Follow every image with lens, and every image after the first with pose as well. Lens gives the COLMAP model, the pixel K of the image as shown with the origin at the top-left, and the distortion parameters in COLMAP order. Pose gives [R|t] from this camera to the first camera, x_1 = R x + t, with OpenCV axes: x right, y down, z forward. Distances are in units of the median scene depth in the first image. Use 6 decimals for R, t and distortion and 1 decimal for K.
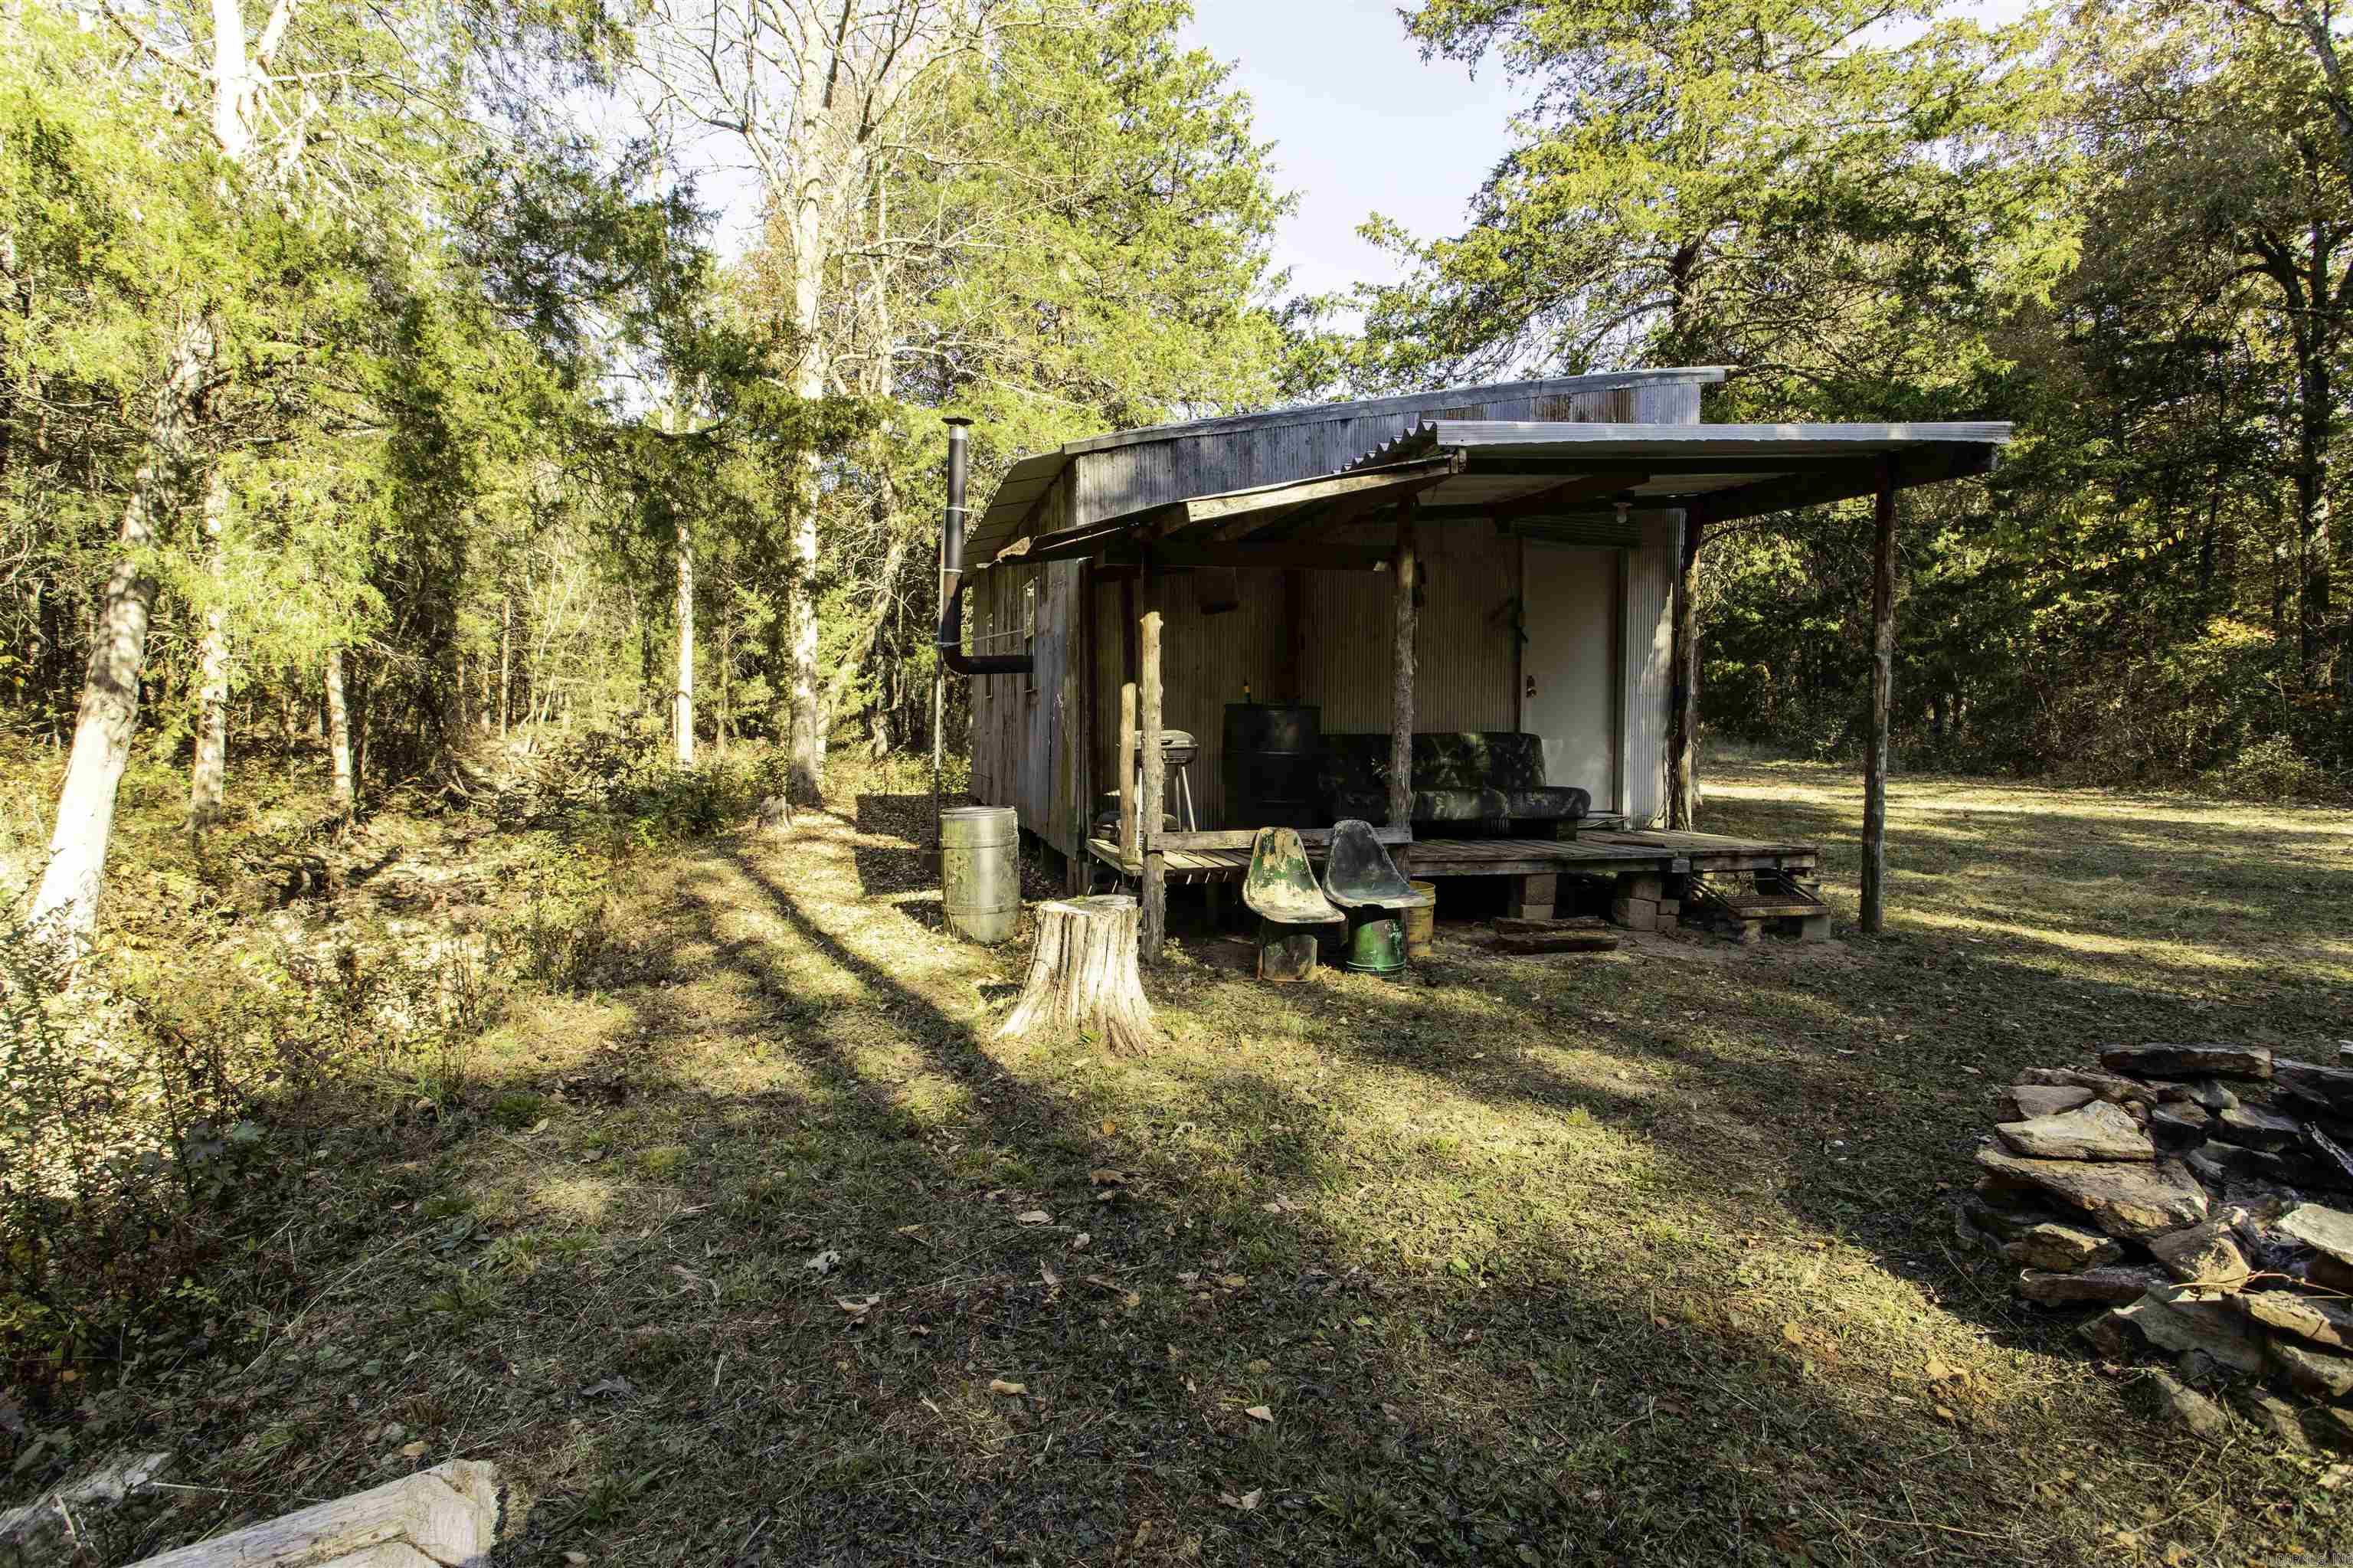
lens RADIAL K [[1173.2, 0, 1162.1], [0, 1173.2, 767.0], [0, 0, 1]] dist [0.008445, -0.000637]
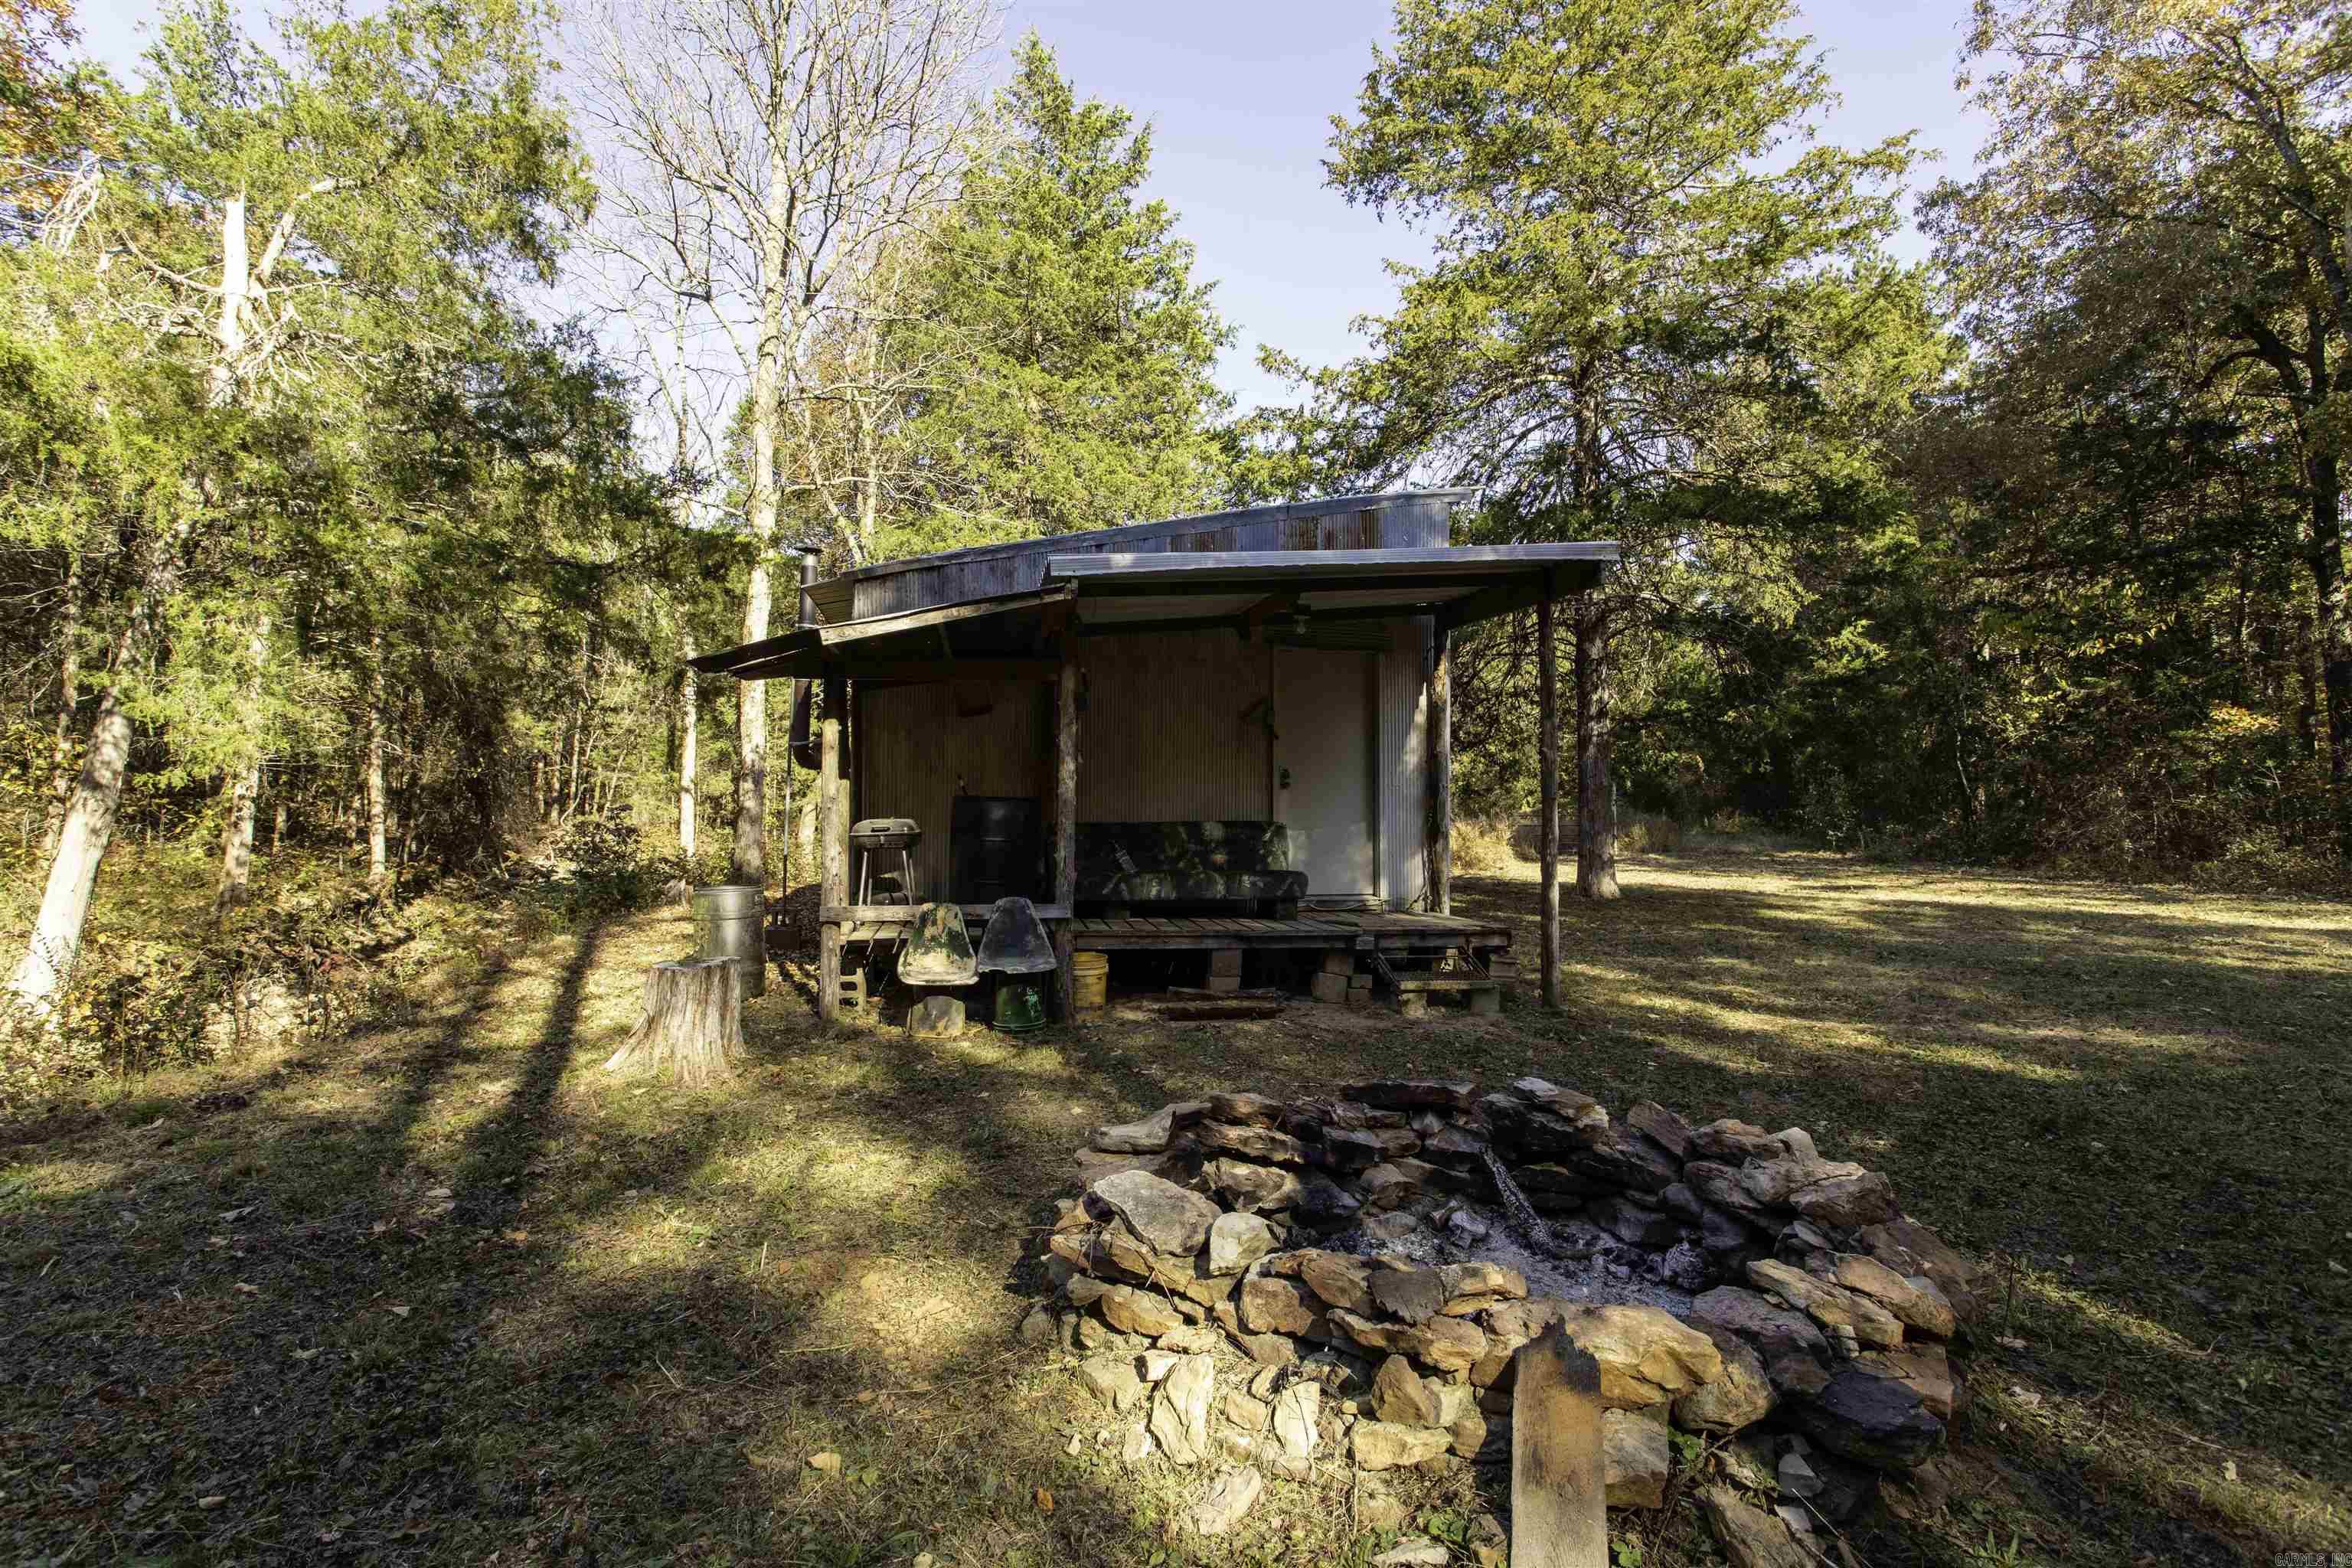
lens RADIAL K [[1167.9, 0, 1166.4], [0, 1167.9, 762.2], [0, 0, 1]] dist [0.007976, 0.000827]
pose [[0.995660, -0.005561, -0.092900, 0.245735], [-0.002053, 0.996658, -0.081661, 0.003996], [0.093043, 0.081497, 0.992321, -0.074673]]
